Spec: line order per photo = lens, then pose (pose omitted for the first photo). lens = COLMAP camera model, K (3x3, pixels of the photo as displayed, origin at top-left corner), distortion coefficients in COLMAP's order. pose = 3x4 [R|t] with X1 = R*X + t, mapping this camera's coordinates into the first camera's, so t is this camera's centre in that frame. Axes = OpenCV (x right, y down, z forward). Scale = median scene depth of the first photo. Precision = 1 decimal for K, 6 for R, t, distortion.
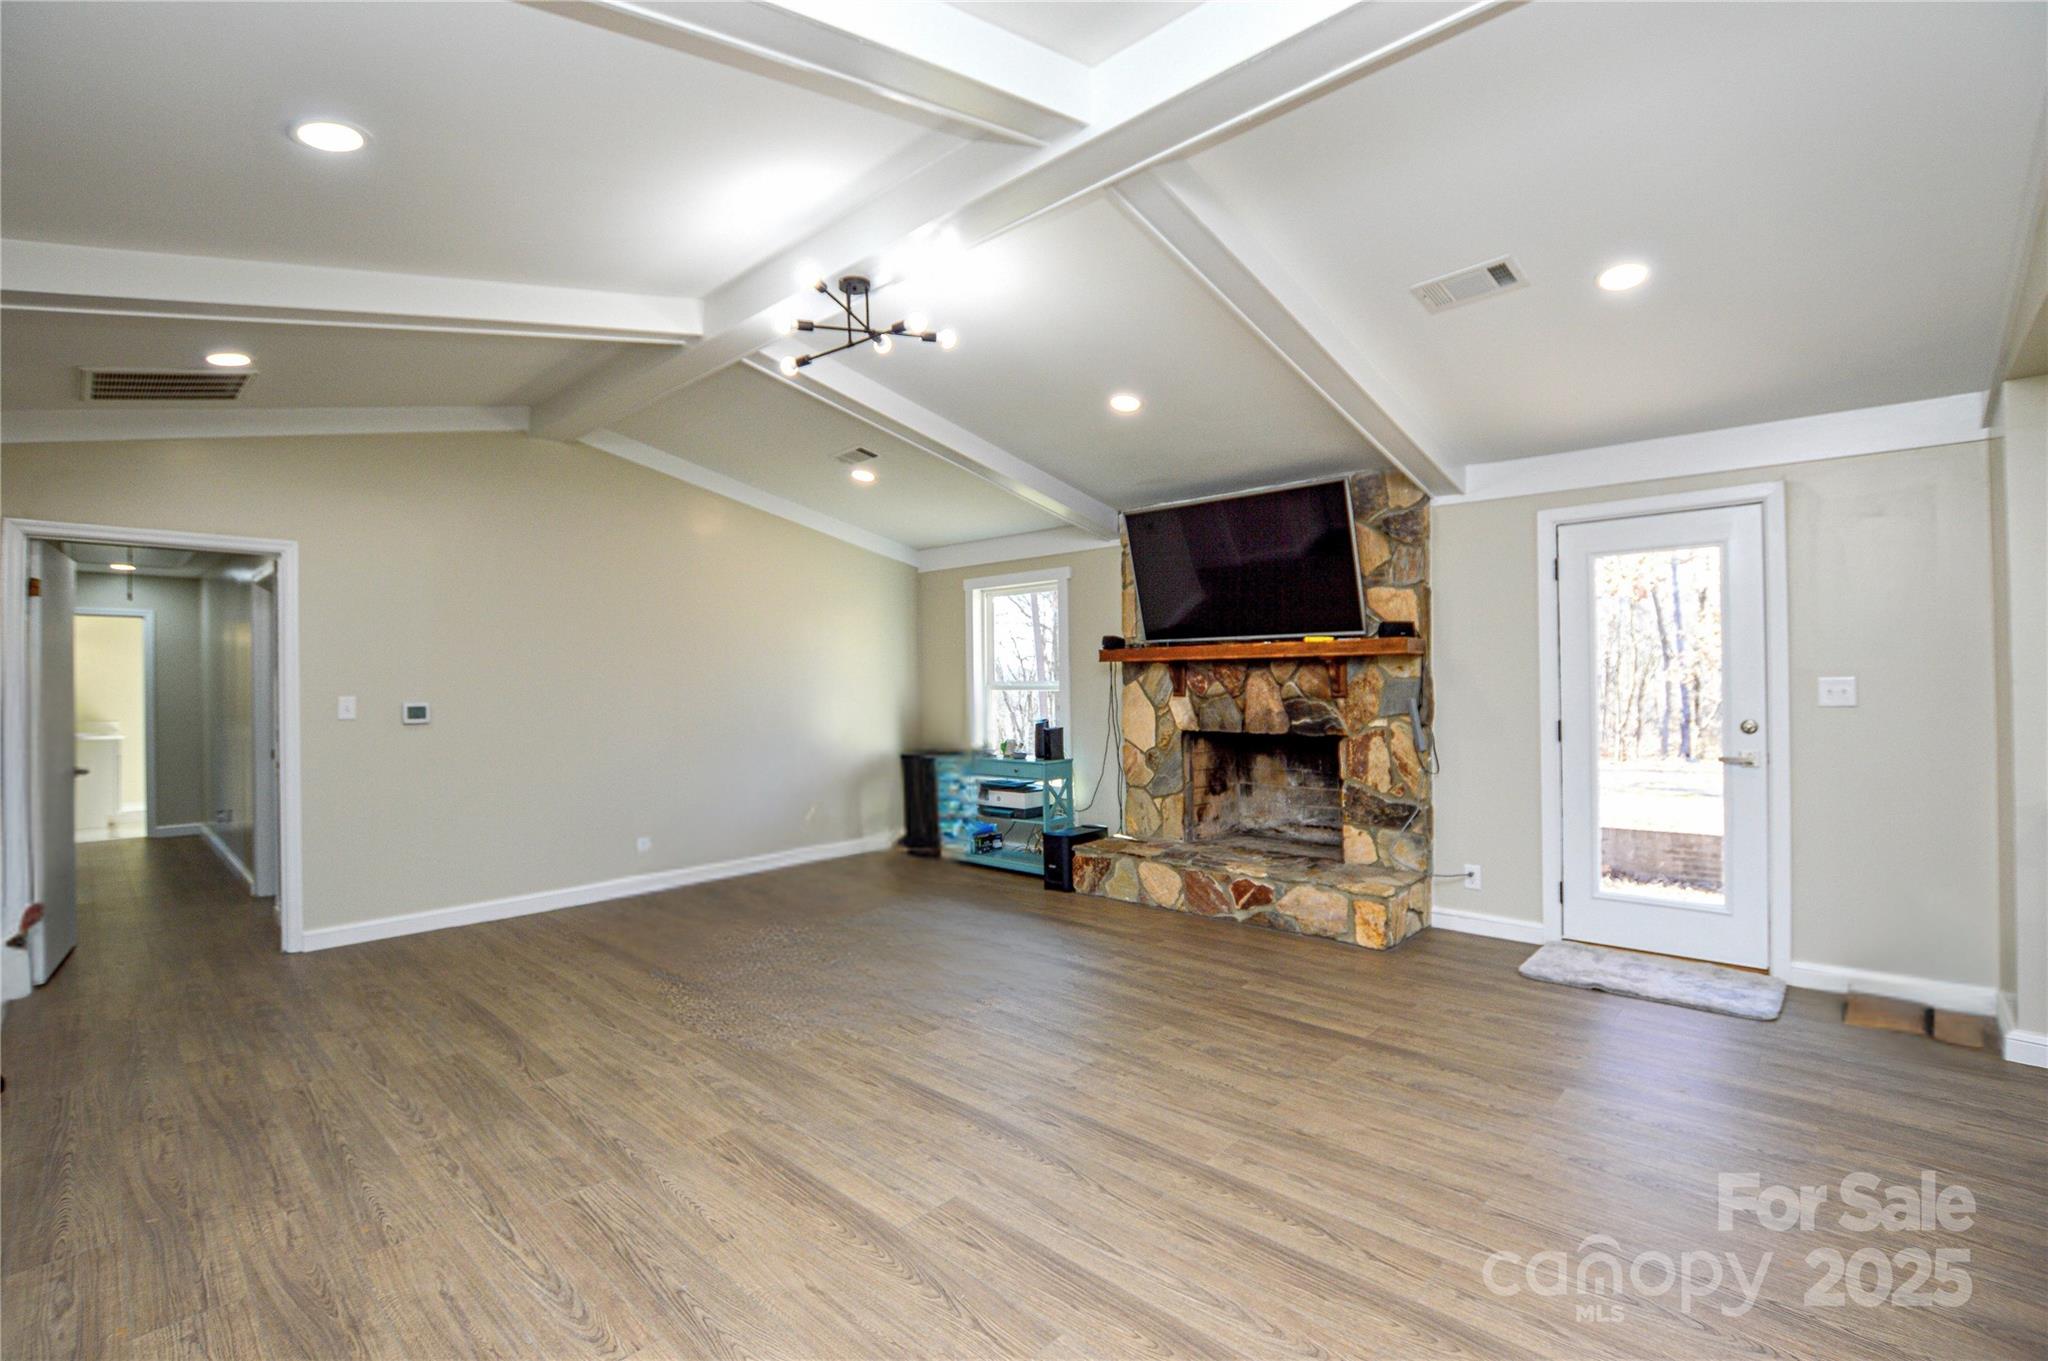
lens RADIAL K [[919.4, 0, 1007.5], [0, 919.4, 685.7], [0, 0, 1]] dist [-0.002019, 0.000215]
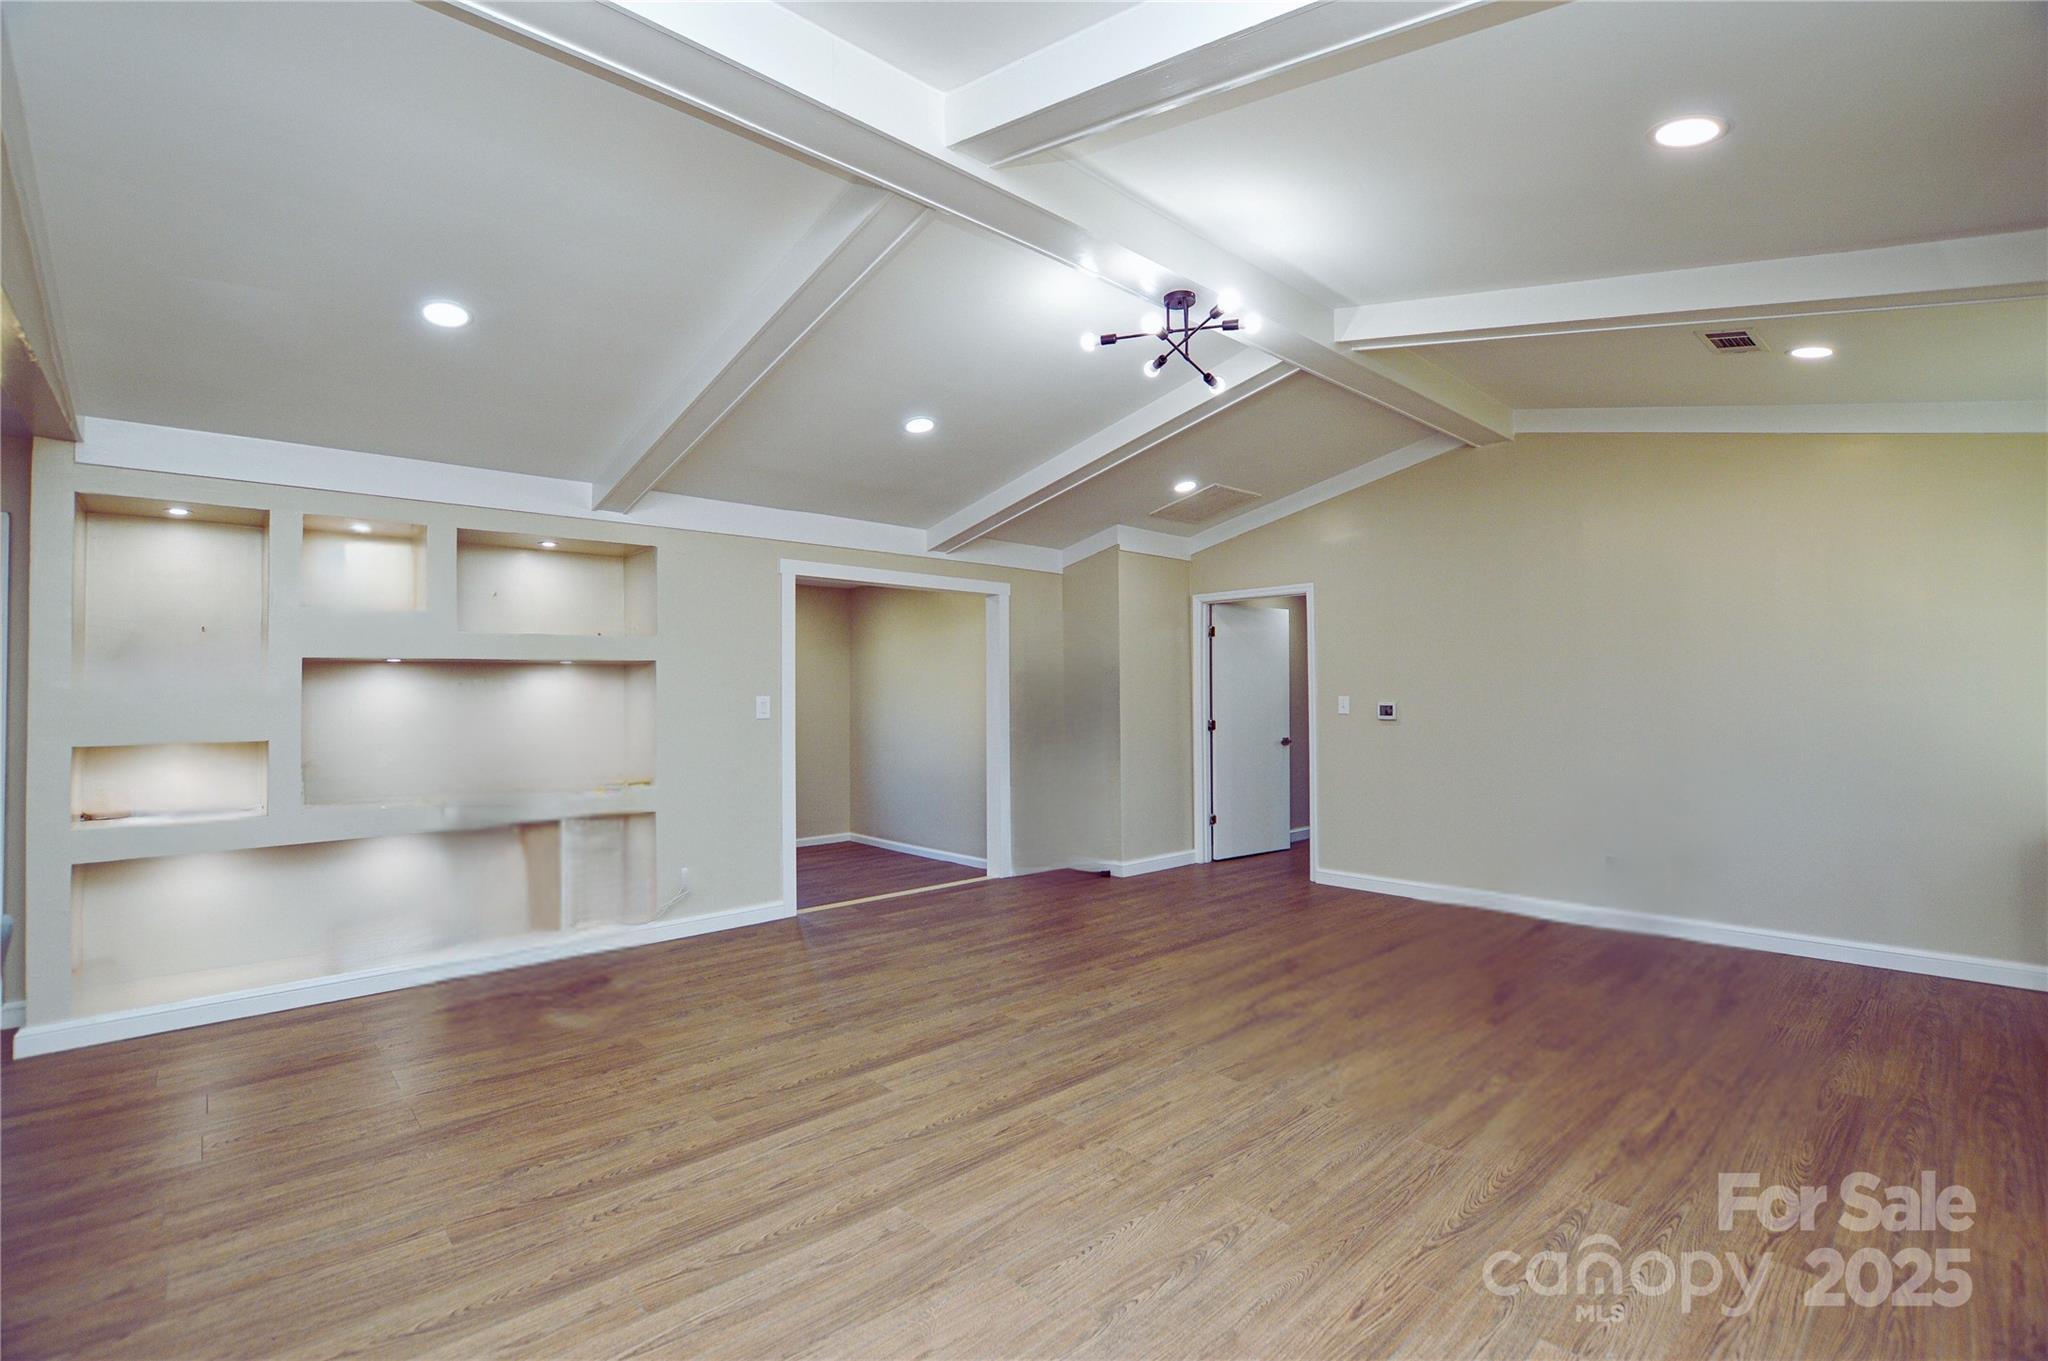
lens RADIAL K [[919.4, 0, 1014.9], [0, 919.4, 688.6], [0, 0, 1]] dist [-0.002019, 0.000215]
pose [[-0.088253, -0.003693, -0.996091, 1.027845], [0.015312, 0.999870, -0.005064, -0.000076], [0.995980, -0.015699, -0.088185, 1.094143]]
